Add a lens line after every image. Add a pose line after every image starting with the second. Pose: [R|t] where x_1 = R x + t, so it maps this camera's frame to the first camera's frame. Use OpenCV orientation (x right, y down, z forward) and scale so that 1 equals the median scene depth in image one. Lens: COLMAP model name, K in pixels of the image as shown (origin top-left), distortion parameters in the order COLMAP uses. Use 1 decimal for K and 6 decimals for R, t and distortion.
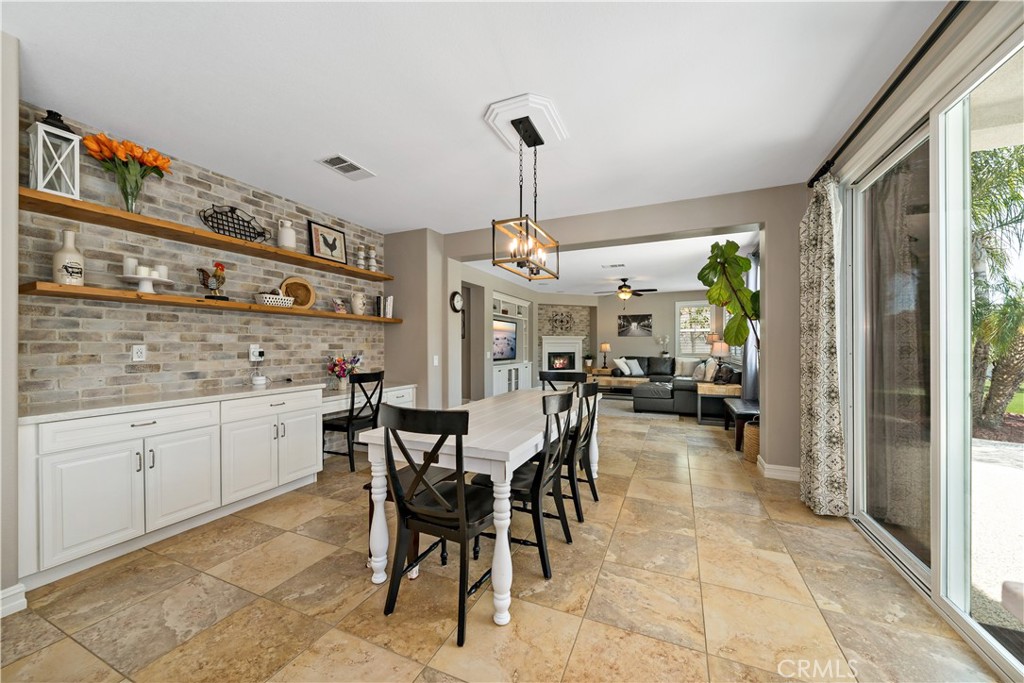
lens RADIAL K [[380.1, 0, 503.6], [0, 380.1, 343.9], [0, 0, 1]] dist [-0.004903, 0.000165]
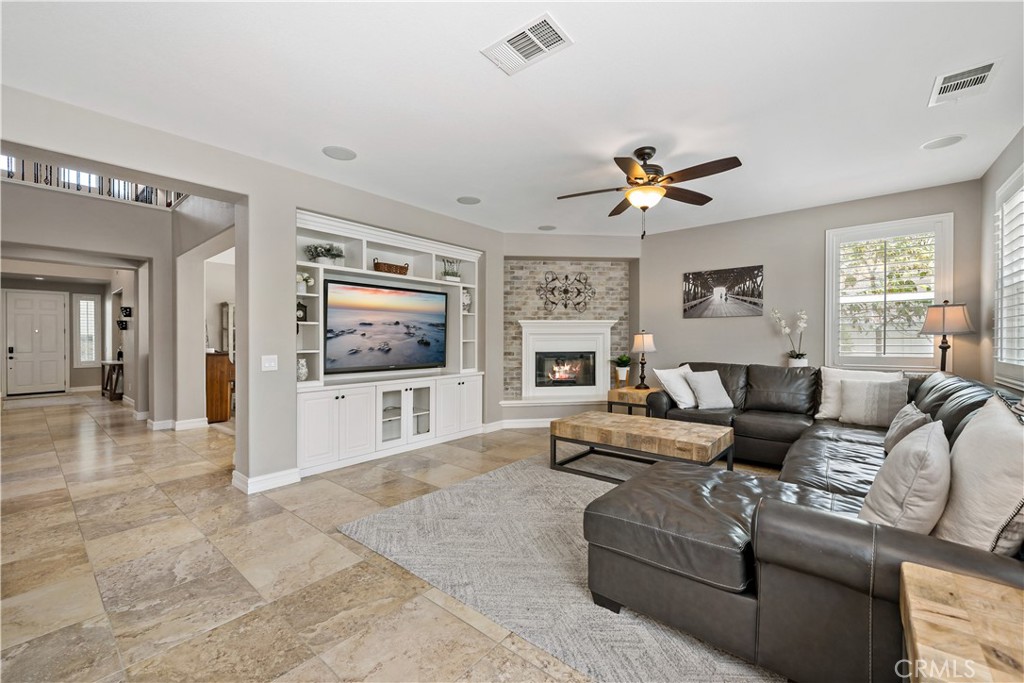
lens RADIAL K [[413.3, 0, 506.1], [0, 413.3, 344.0], [0, 0, 1]] dist [0.004369, -0.000838]
pose [[0.964198, -0.001430, -0.265179, 0.245390], [0.005896, 0.999854, 0.016047, 0.002411], [0.265117, -0.017036, 0.964066, 0.490752]]
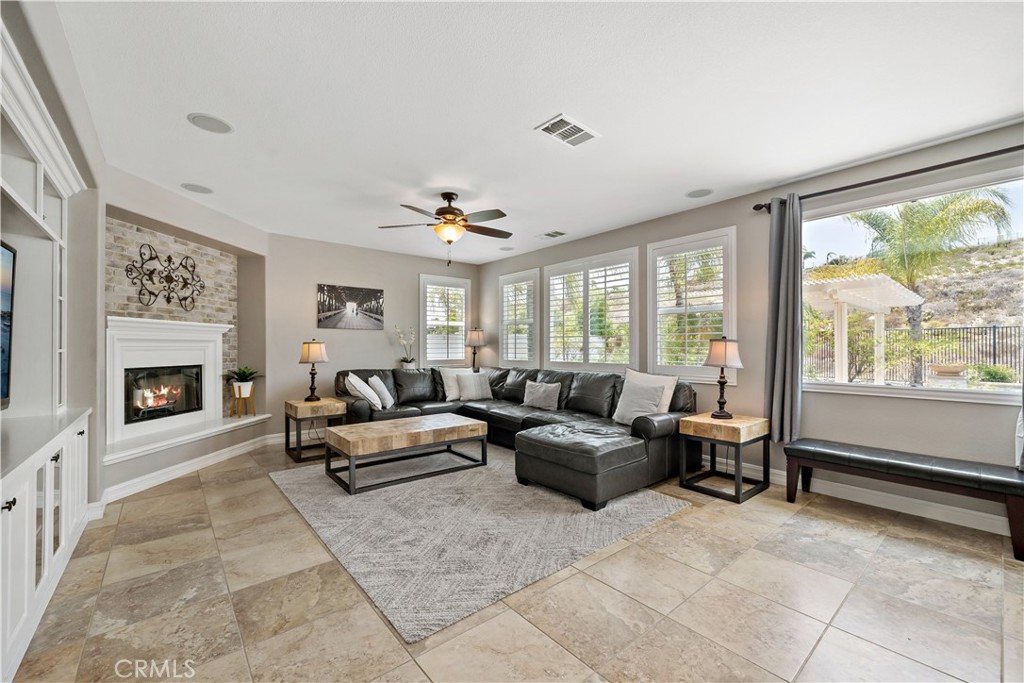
lens RADIAL K [[413.3, 0, 516.6], [0, 413.3, 345.5], [0, 0, 1]] dist [0.004369, -0.000838]
pose [[0.422614, 0.005472, 0.906293, -0.063593], [-0.002385, 0.999985, -0.004925, 0.004004], [-0.906307, -0.000081, 0.422621, 0.604913]]
